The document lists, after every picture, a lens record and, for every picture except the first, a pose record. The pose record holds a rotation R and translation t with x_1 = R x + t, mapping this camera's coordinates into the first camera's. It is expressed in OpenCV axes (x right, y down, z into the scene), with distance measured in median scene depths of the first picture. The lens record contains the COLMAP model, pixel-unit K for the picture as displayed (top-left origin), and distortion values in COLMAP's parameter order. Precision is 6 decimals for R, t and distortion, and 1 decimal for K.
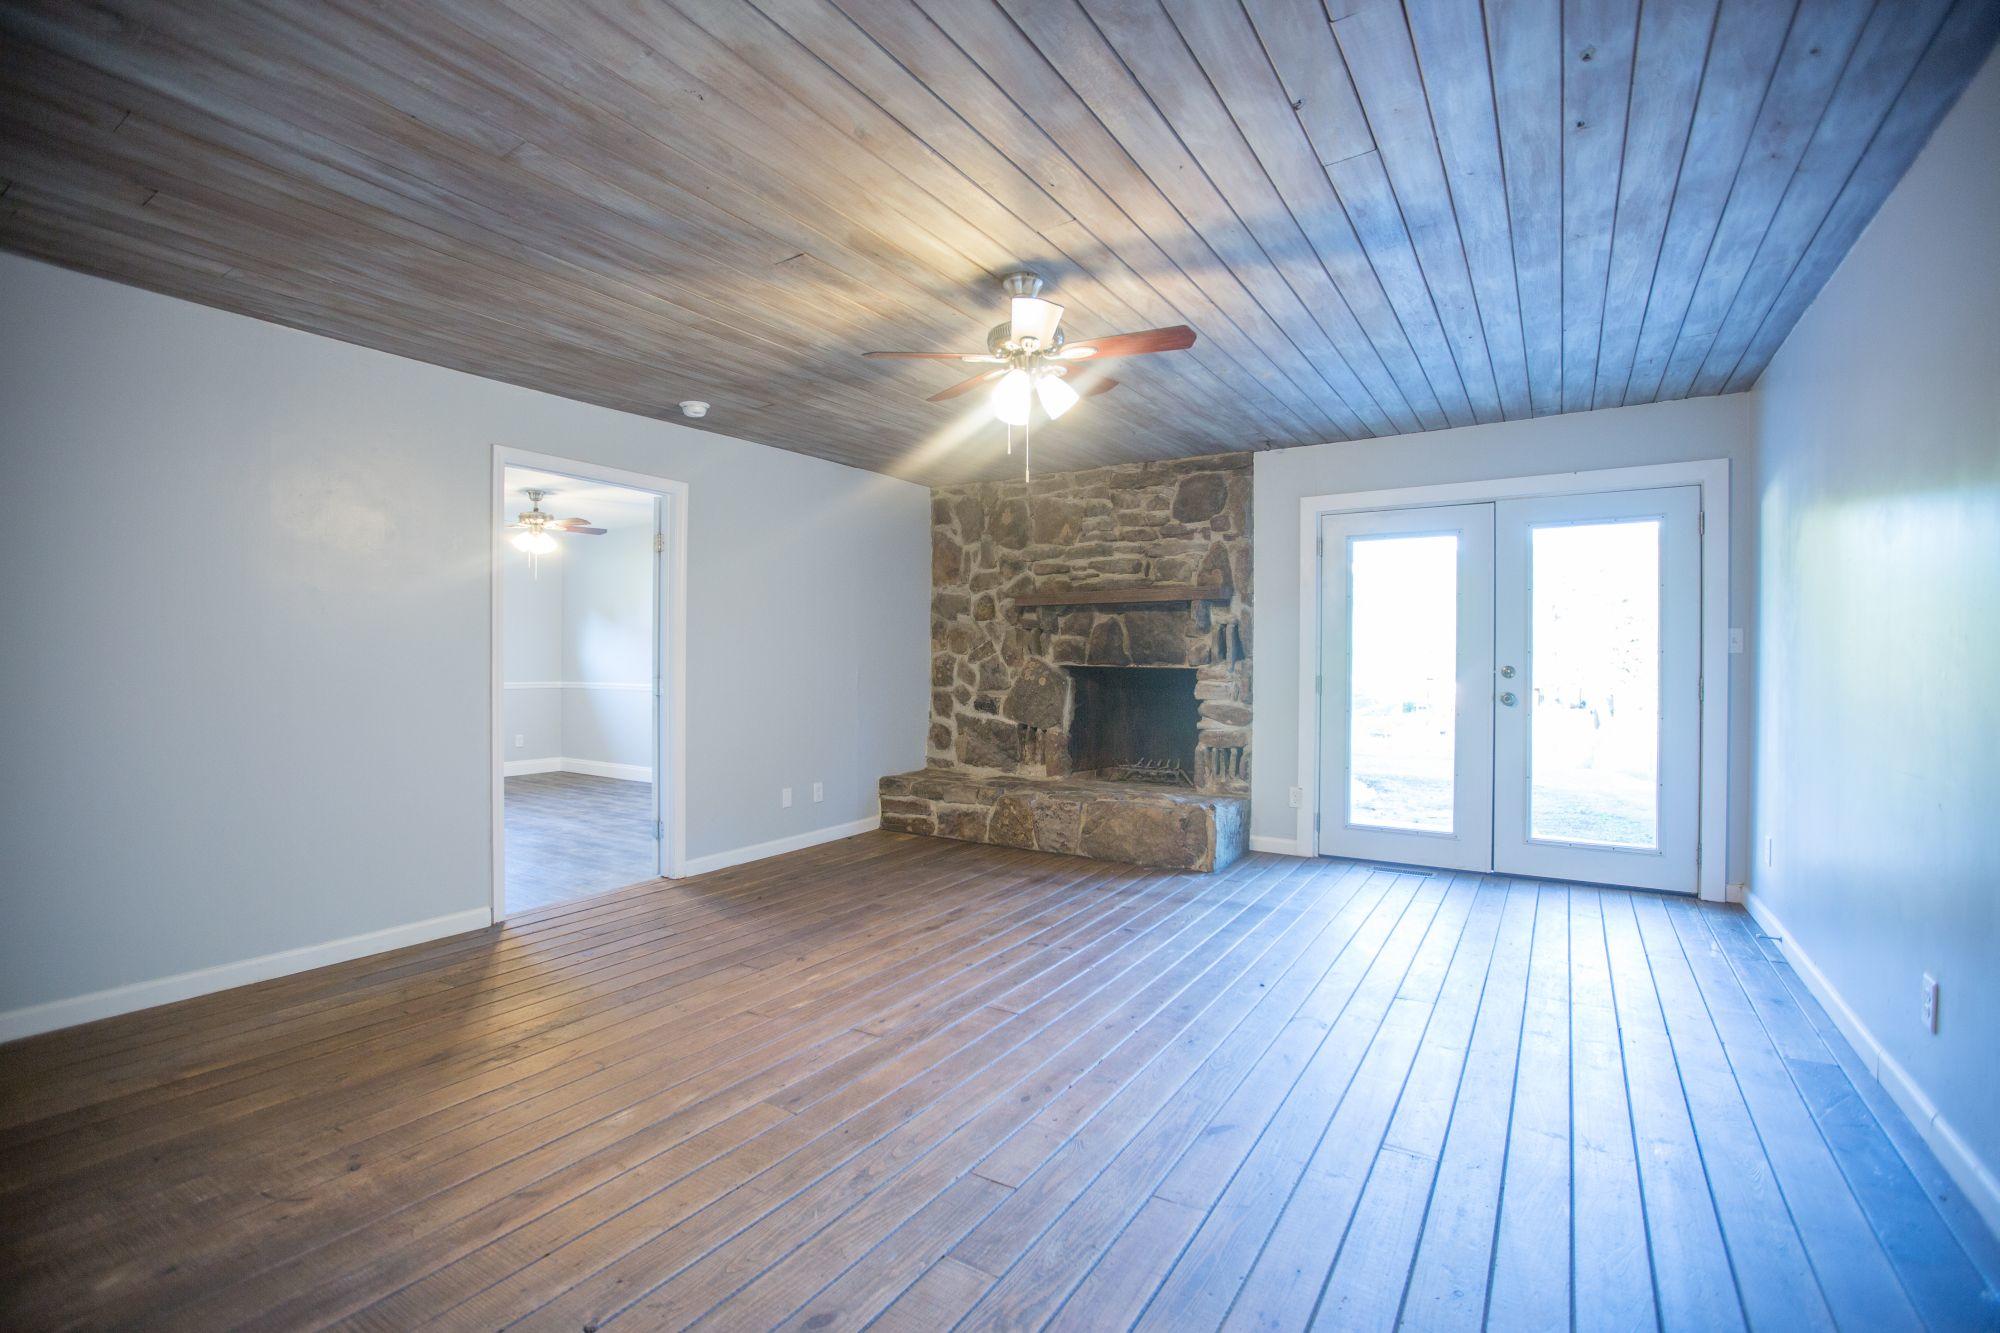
lens RADIAL K [[901.0, 0, 1003.0], [0, 901.0, 666.9], [0, 0, 1]] dist [-0.032524, 0.000471]
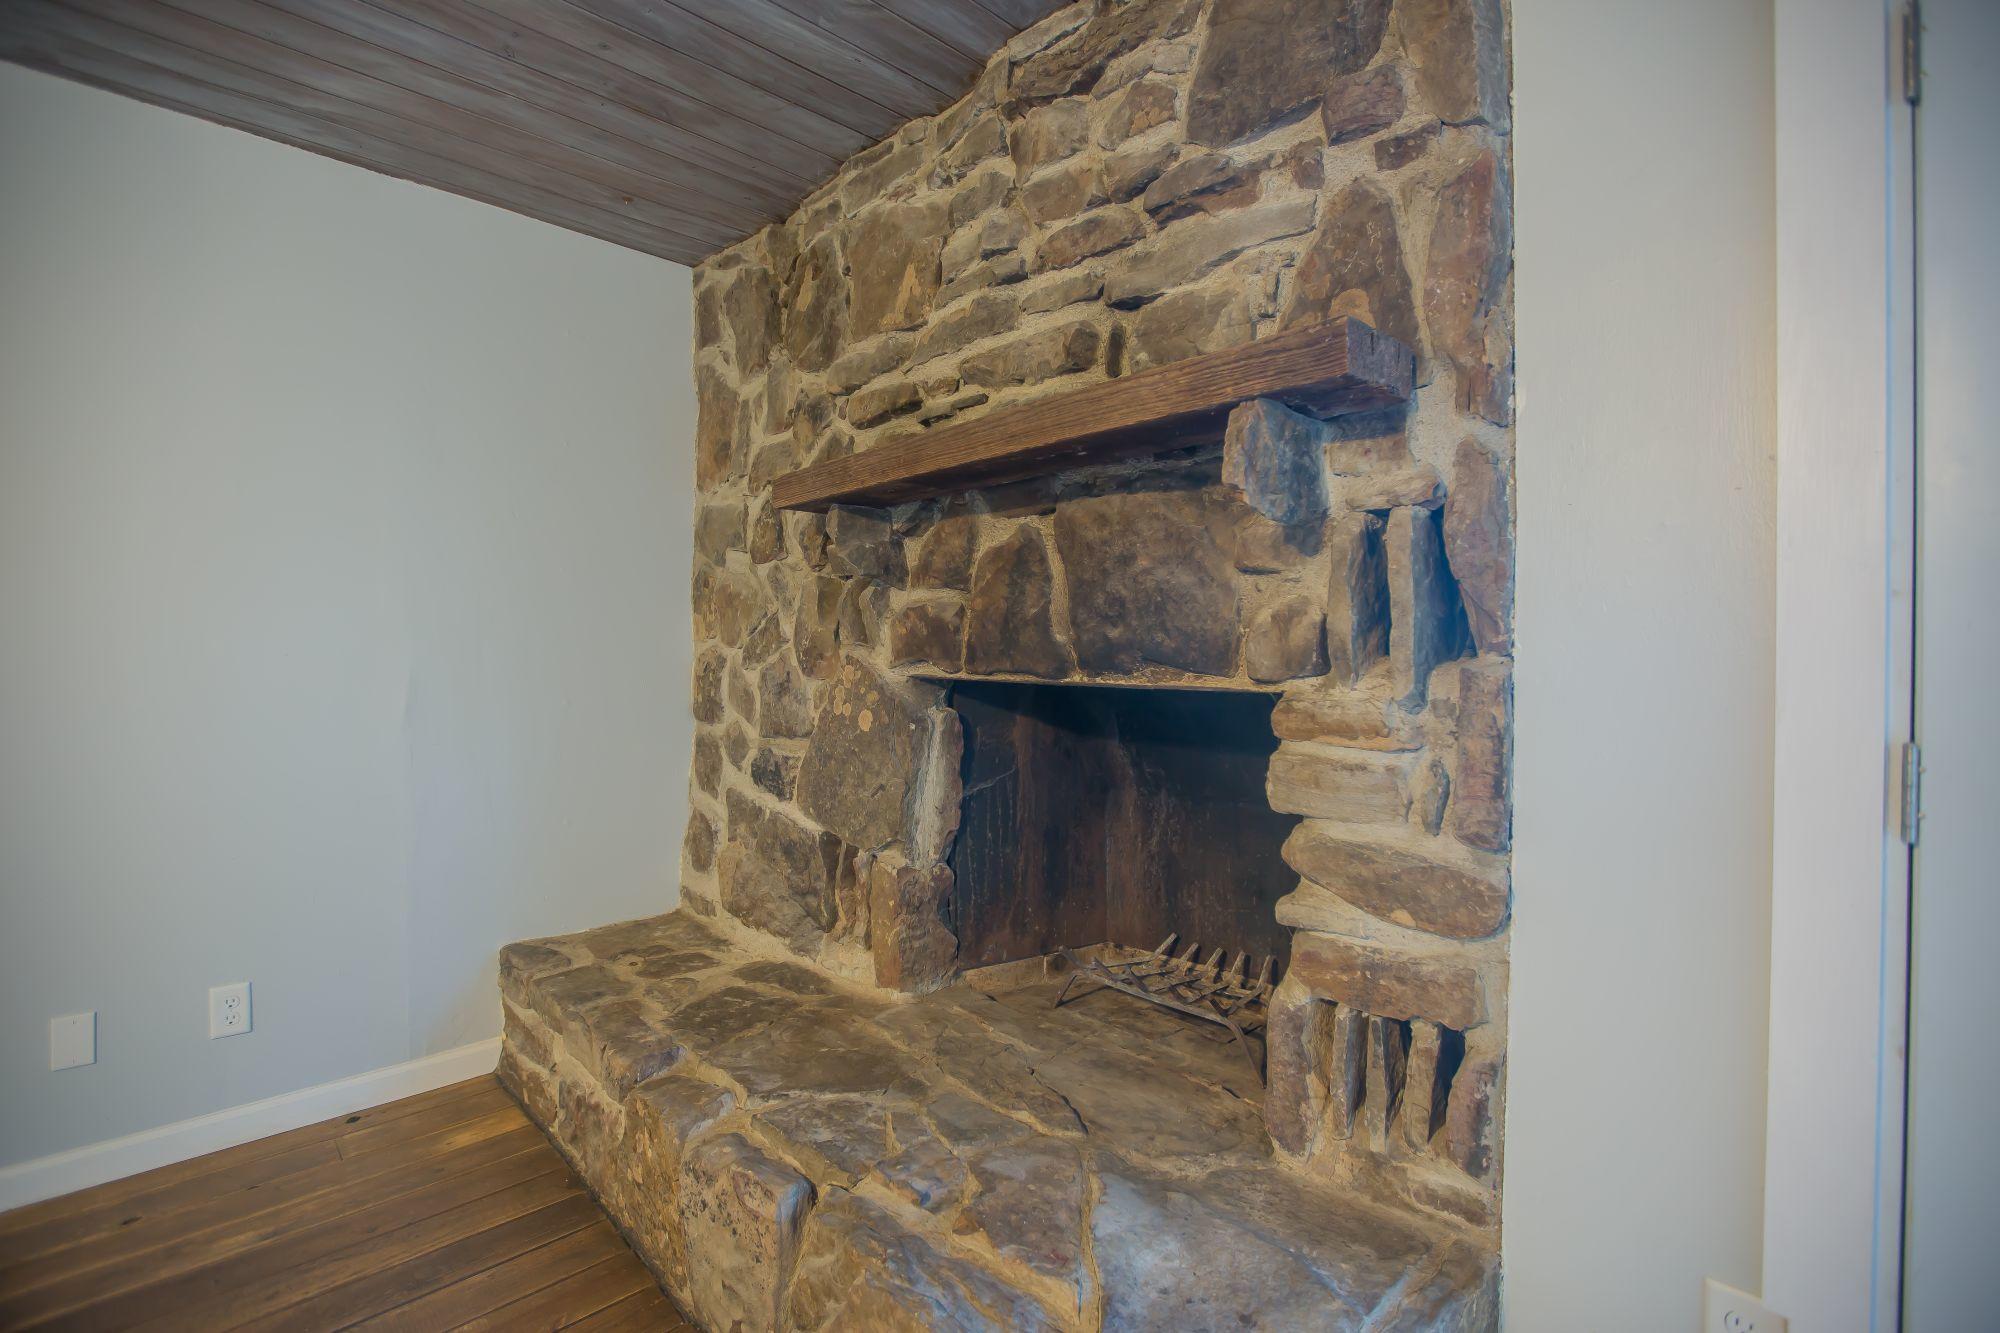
lens RADIAL K [[901.0, 0, 994.0], [0, 901.0, 664.2], [0, 0, 1]] dist [-0.032524, 0.000471]
pose [[0.966667, 0.000455, -0.256035, 0.192357], [-0.001817, 0.999985, -0.005084, -0.004844], [0.256029, 0.005380, 0.966654, 0.689971]]
